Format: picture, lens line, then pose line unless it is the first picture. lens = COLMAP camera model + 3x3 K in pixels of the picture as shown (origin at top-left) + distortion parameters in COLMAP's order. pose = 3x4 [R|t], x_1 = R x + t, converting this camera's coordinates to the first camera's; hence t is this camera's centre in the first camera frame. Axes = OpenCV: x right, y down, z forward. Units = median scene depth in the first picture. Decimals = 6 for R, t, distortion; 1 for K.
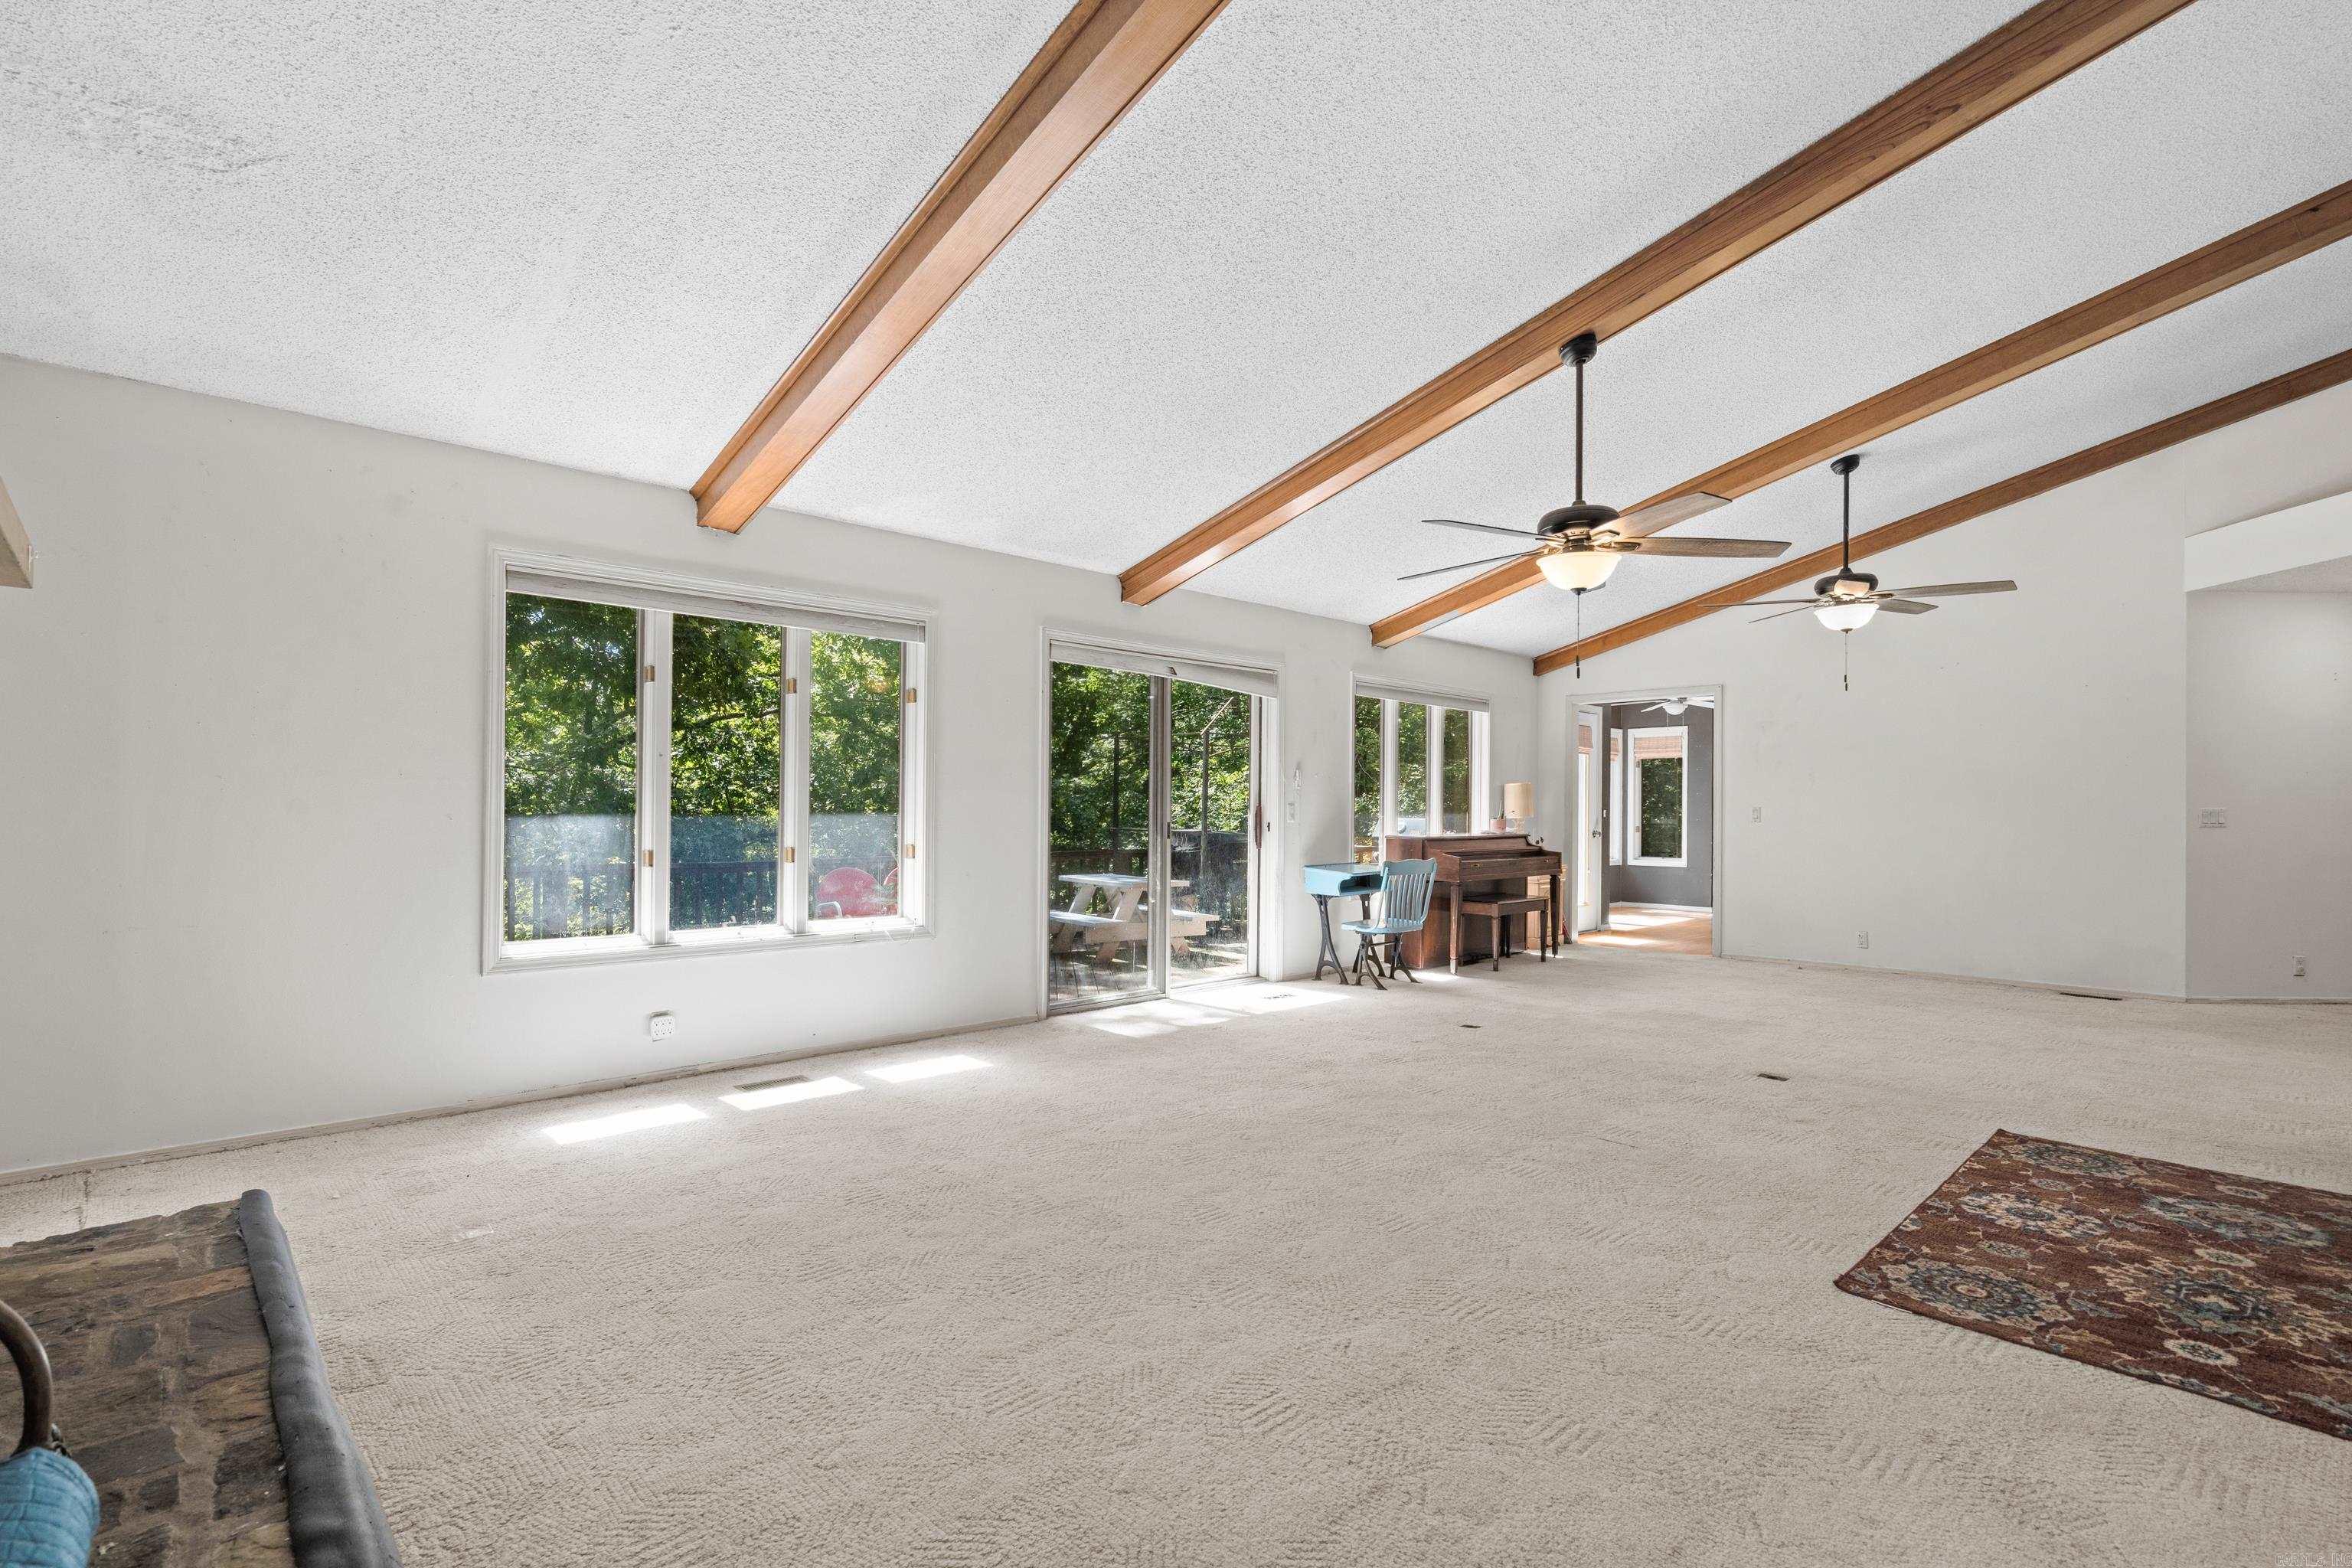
lens RADIAL K [[1092.1, 0, 1176.8], [0, 1092.1, 806.0], [0, 0, 1]] dist [-0.003971, 0.000399]
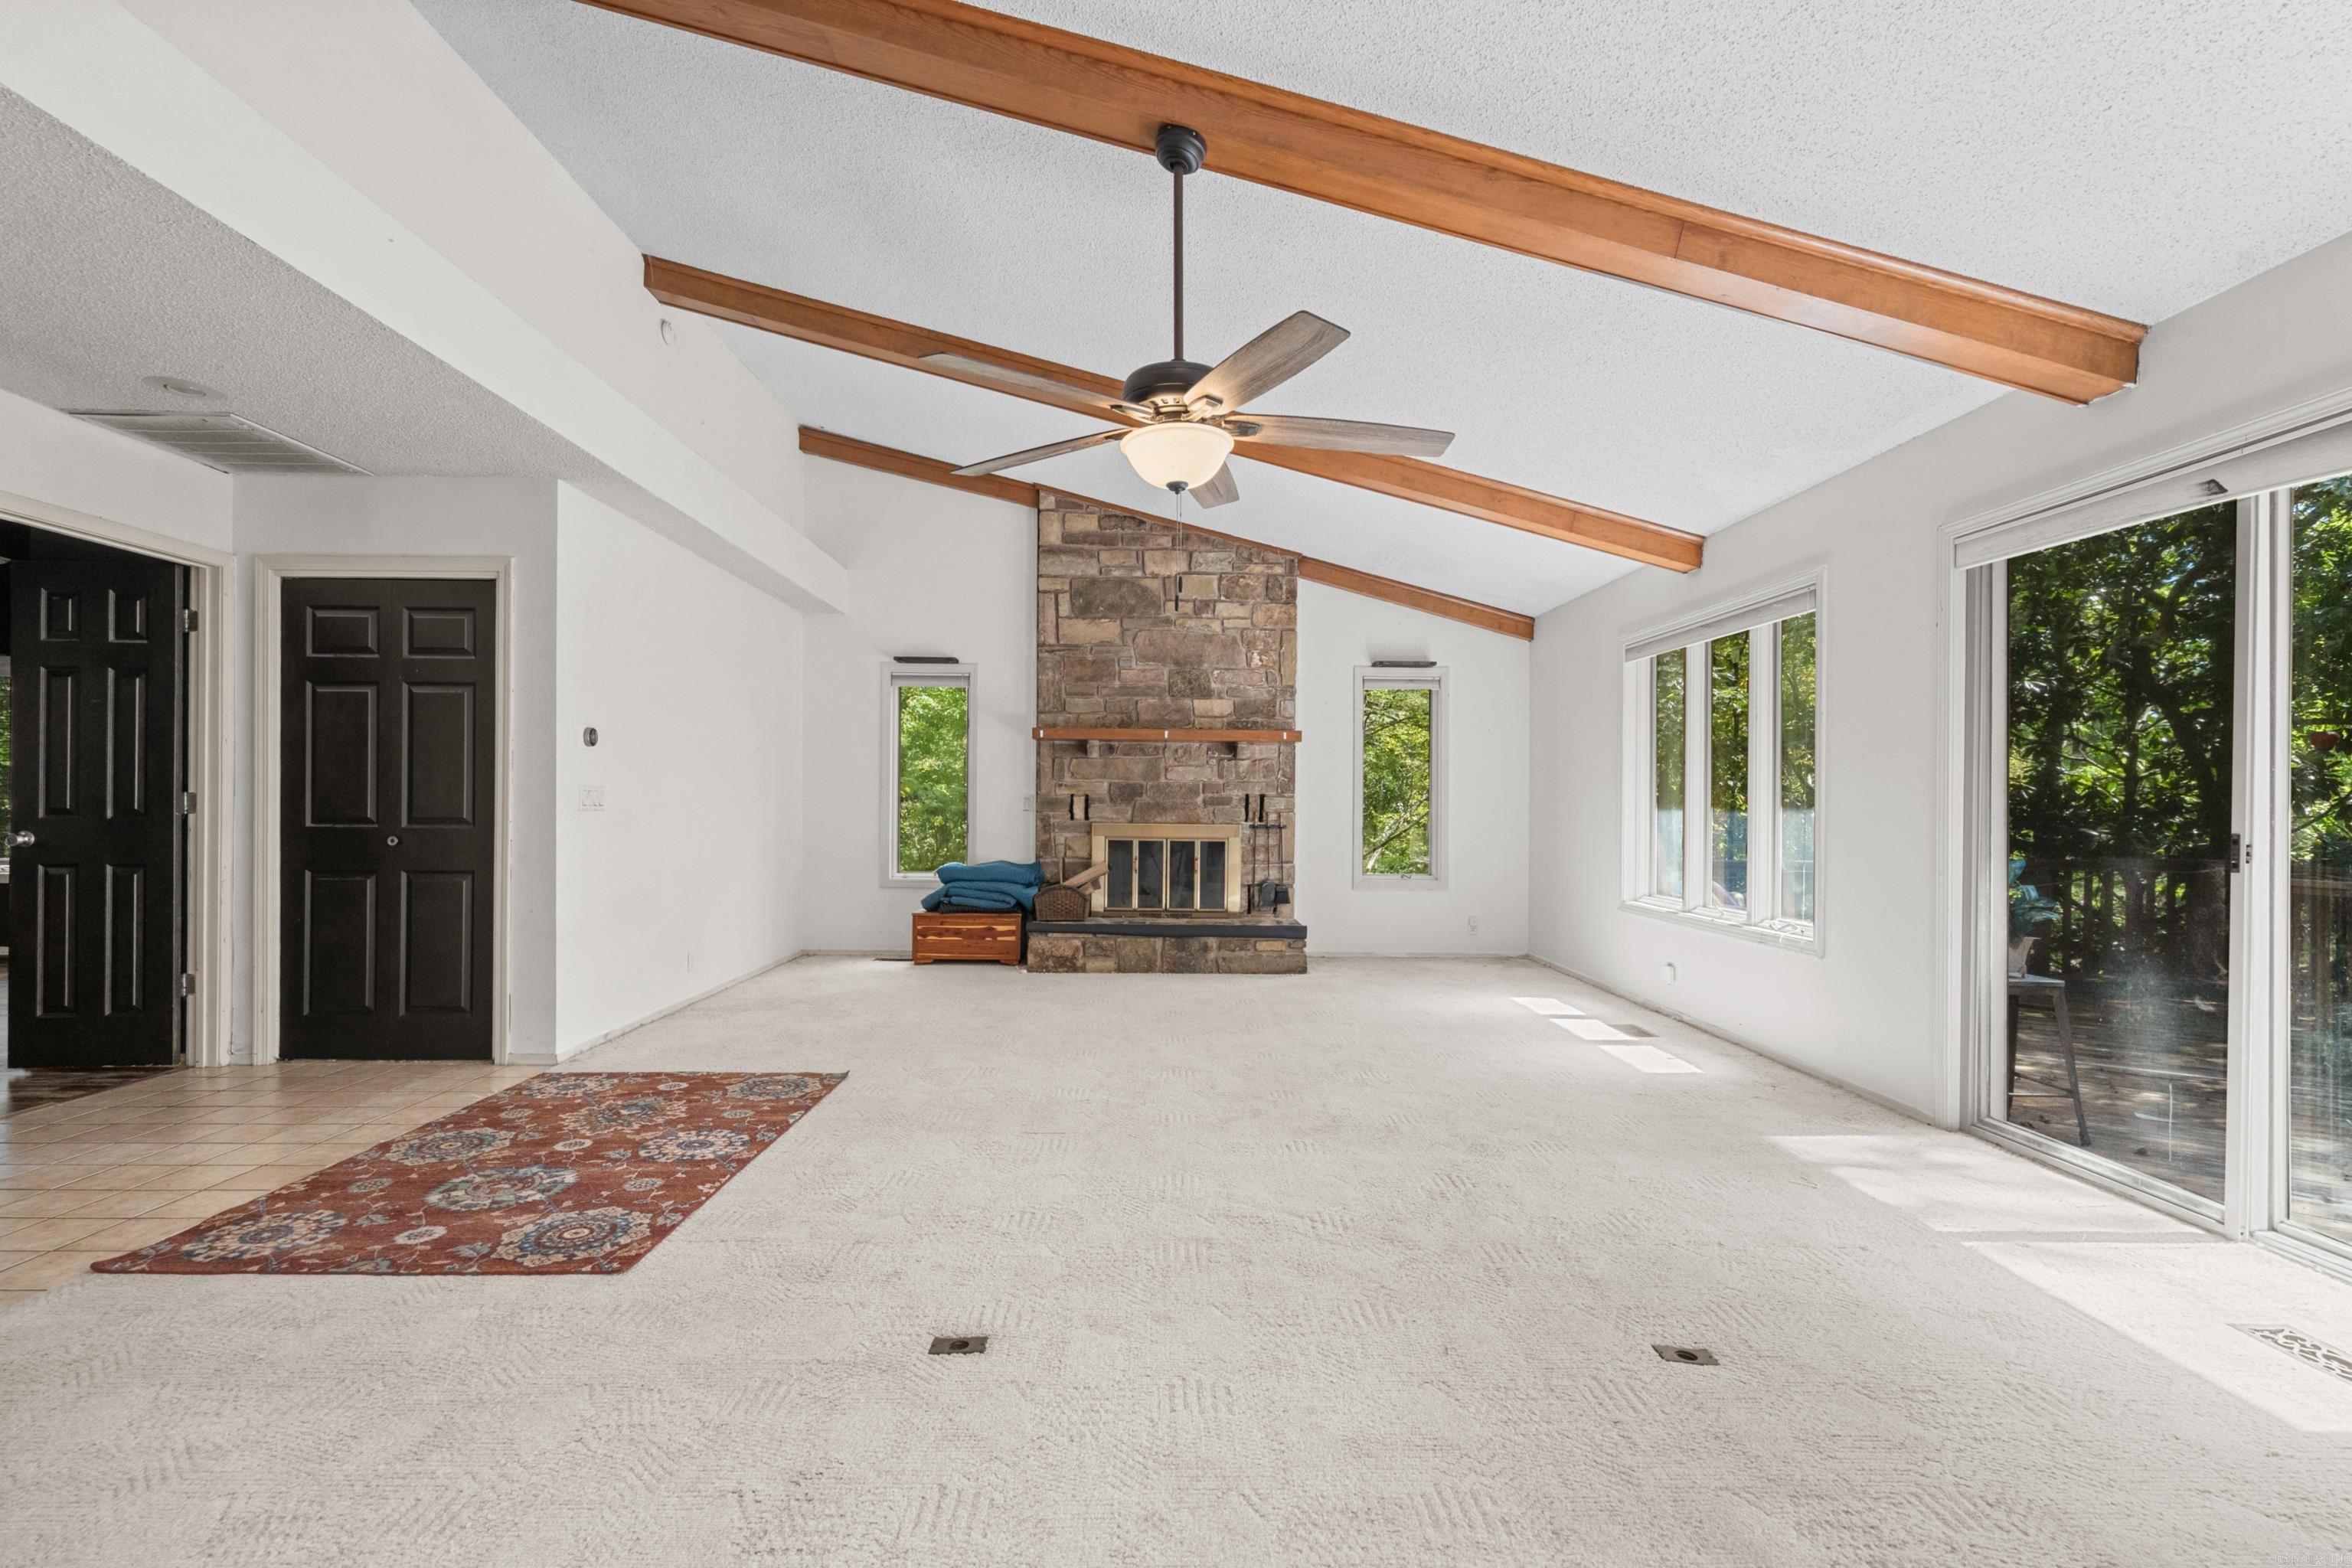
lens RADIAL K [[1080.1, 0, 1165.3], [0, 1080.1, 798.6], [0, 0, 1]] dist [-0.002729, 0.000608]
pose [[-0.677716, -0.012038, -0.735225, 1.289152], [-0.006076, 0.999924, -0.010771, 0.018223], [0.735298, -0.002833, -0.677738, 2.137940]]
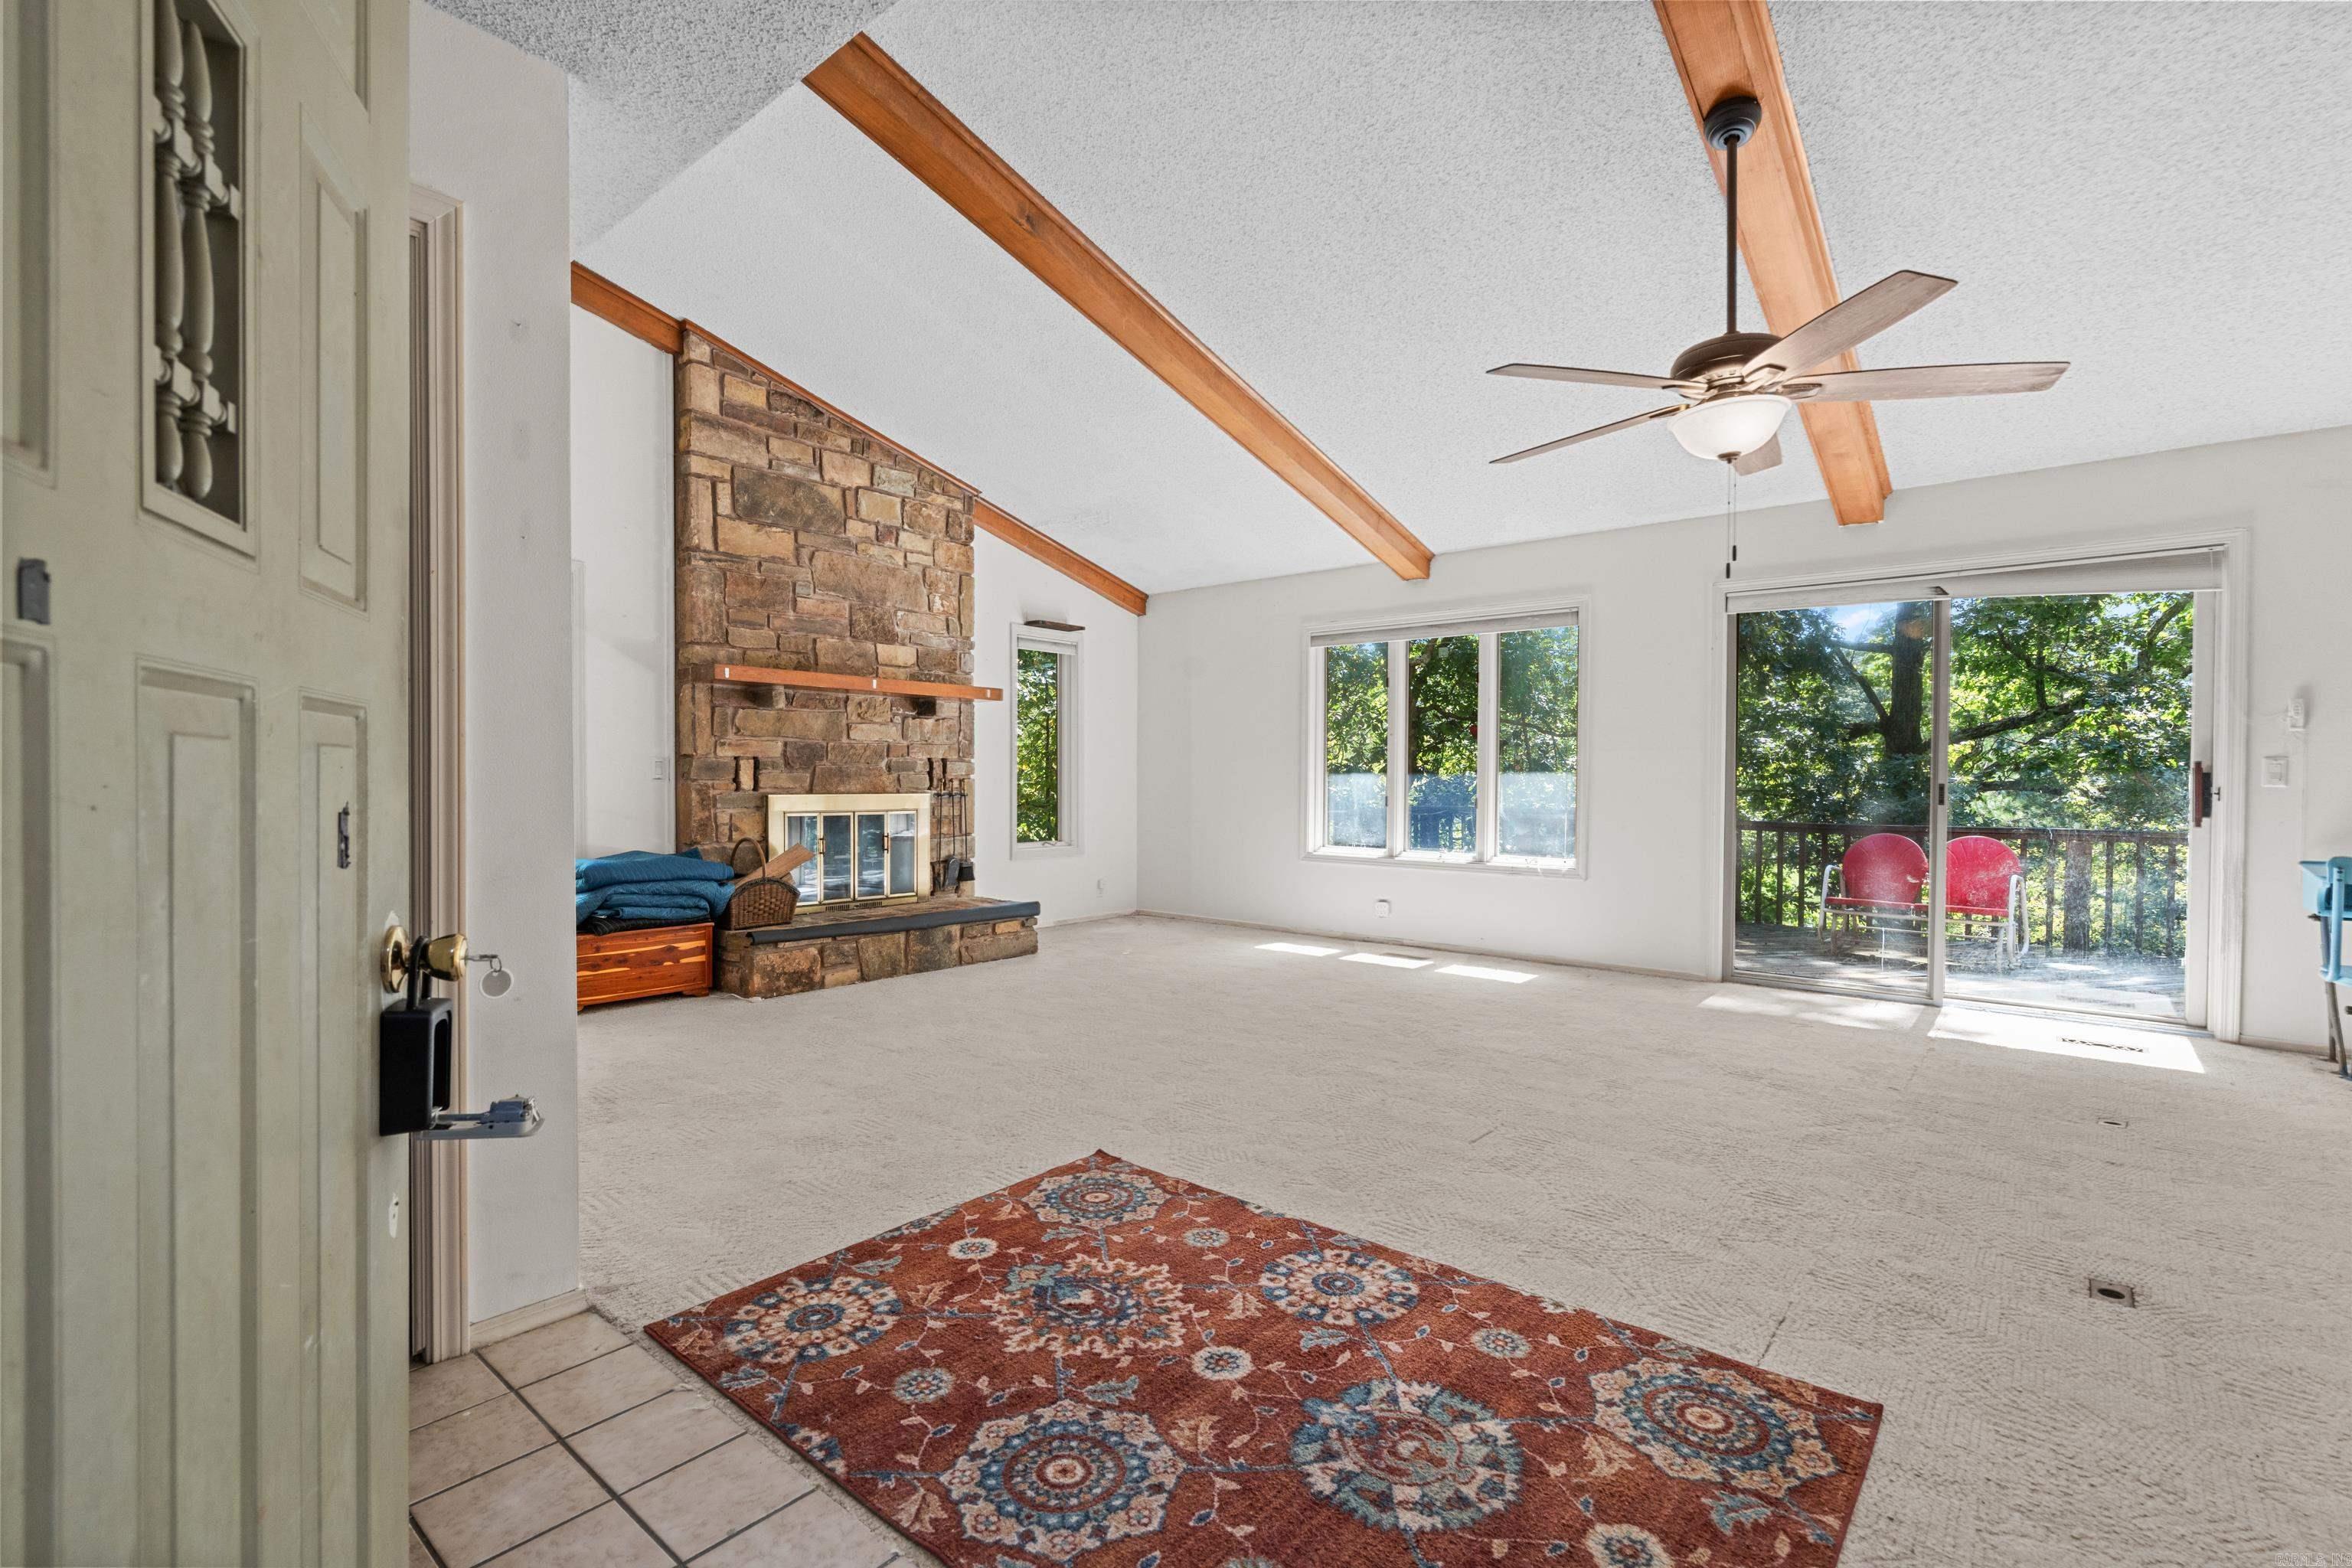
lens RADIAL K [[1062.3, 0, 1173.3], [0, 1062.3, 782.5], [0, 0, 1]] dist [-0.002638, 0.000414]
pose [[0.109014, 0.002275, -0.994038, 1.501782], [0.002184, 0.999994, 0.002528, 0.024393], [0.994038, -0.002447, 0.109008, 0.806301]]
